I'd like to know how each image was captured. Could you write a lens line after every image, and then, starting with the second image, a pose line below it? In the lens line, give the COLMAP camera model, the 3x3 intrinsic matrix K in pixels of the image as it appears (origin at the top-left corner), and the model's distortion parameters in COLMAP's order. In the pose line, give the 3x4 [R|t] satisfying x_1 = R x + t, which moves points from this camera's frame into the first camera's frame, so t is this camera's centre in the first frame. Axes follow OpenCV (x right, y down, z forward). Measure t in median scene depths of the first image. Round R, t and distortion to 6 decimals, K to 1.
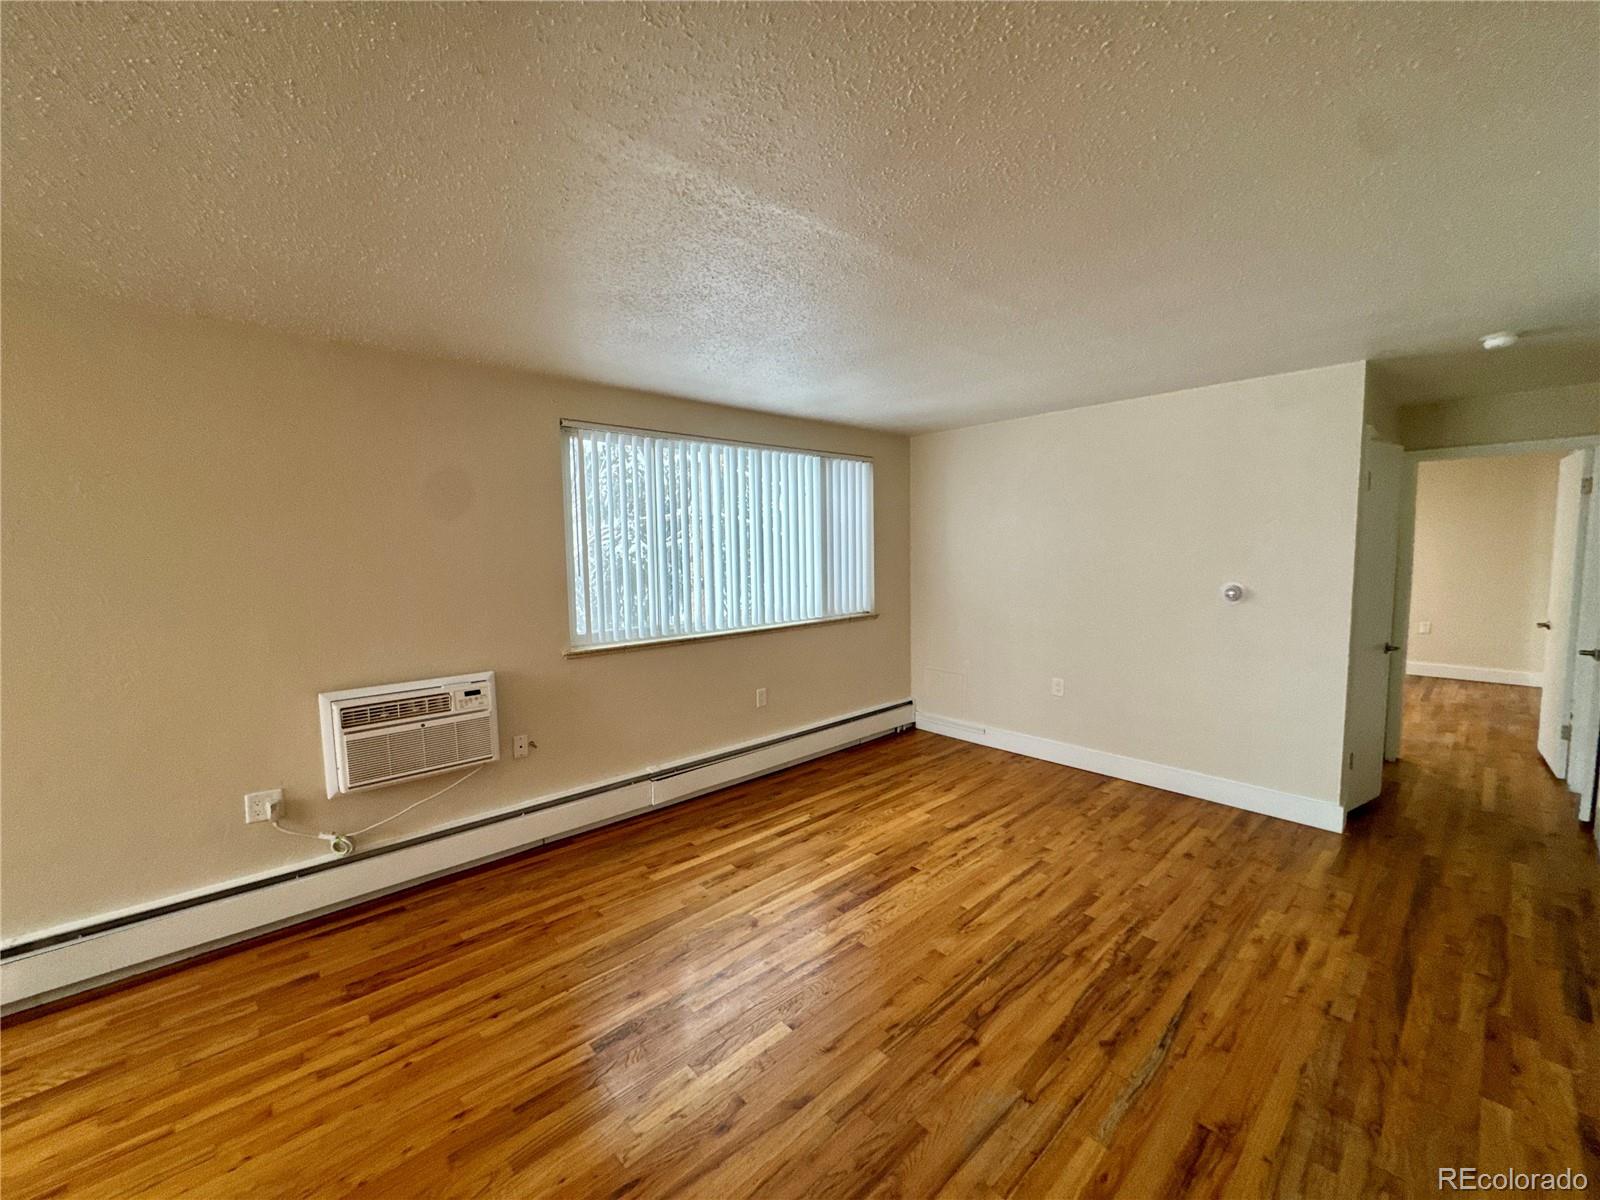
lens RADIAL K [[647.7, 0, 797.8], [0, 647.7, 601.0], [0, 0, 1]] dist [-0.001651, -0.000224]
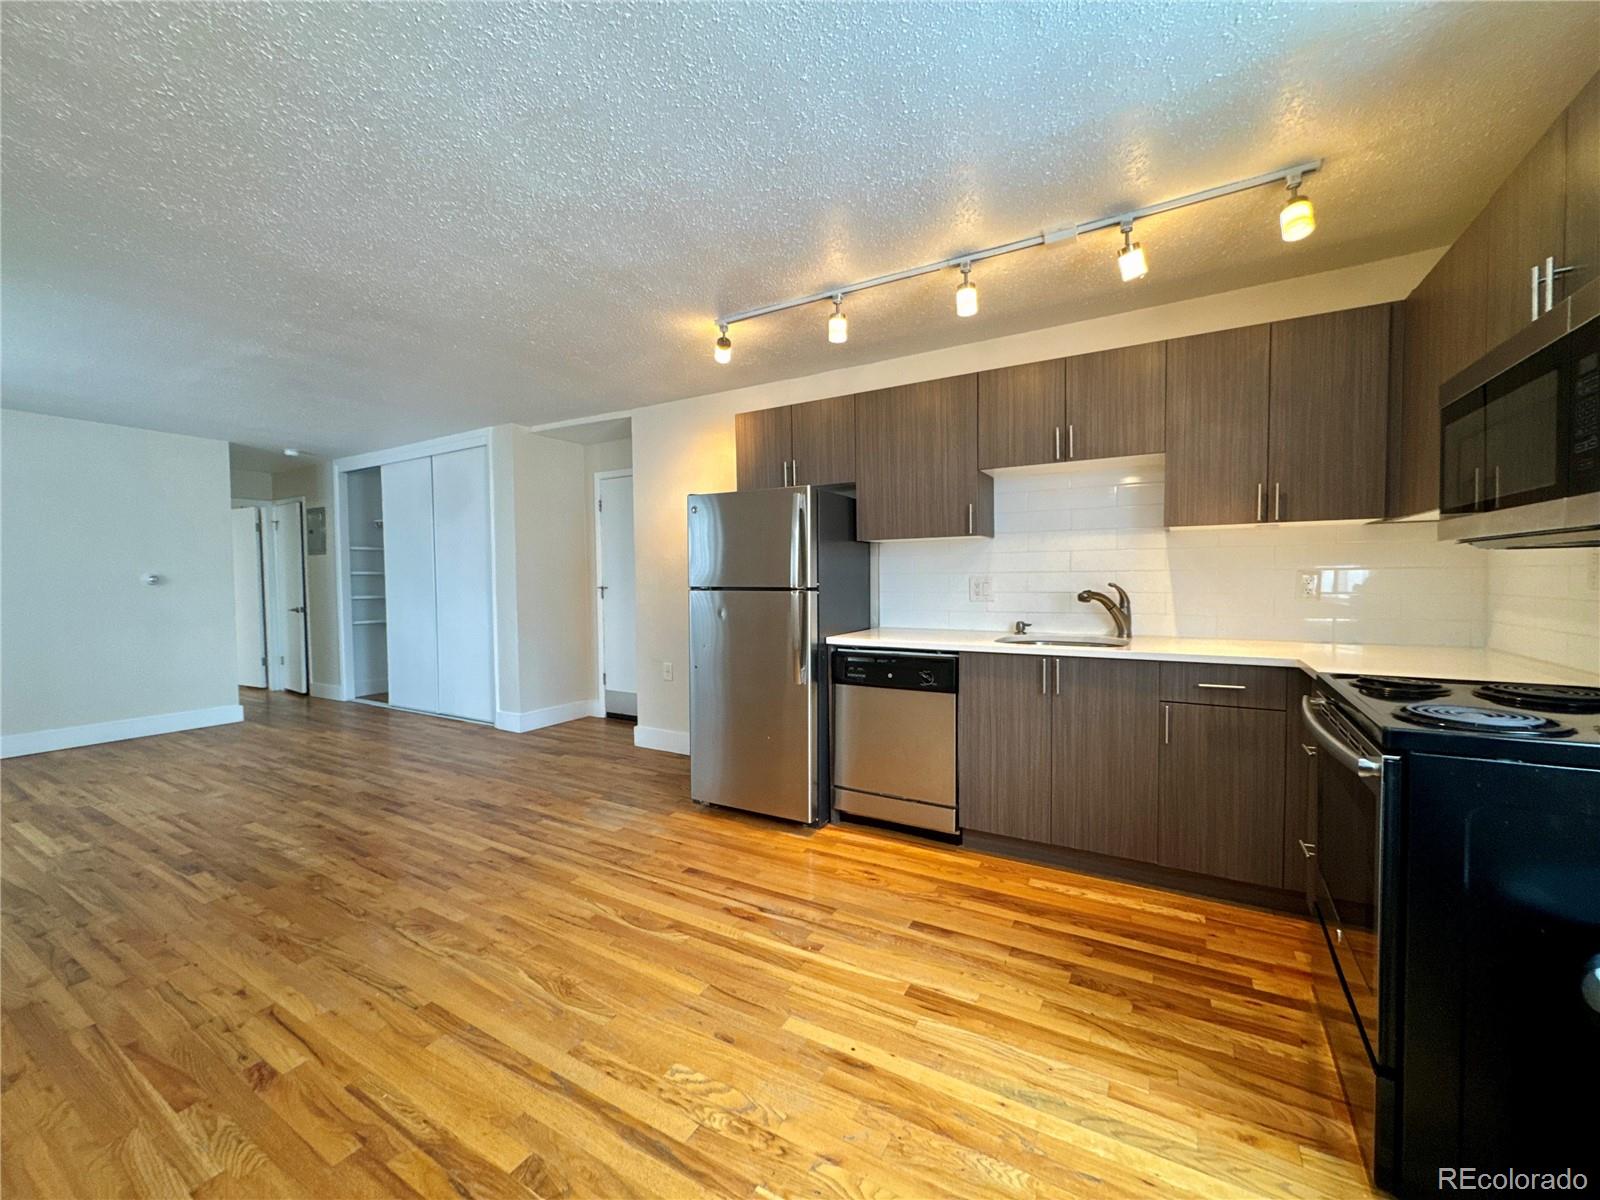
lens RADIAL K [[647.7, 0, 797.8], [0, 647.7, 601.0], [0, 0, 1]] dist [-0.001651, -0.000224]
pose [[-0.286518, -0.020256, 0.957861, -1.934073], [0.098474, 0.993859, 0.050473, 0.177803], [-0.953001, 0.108786, -0.282764, 0.120733]]
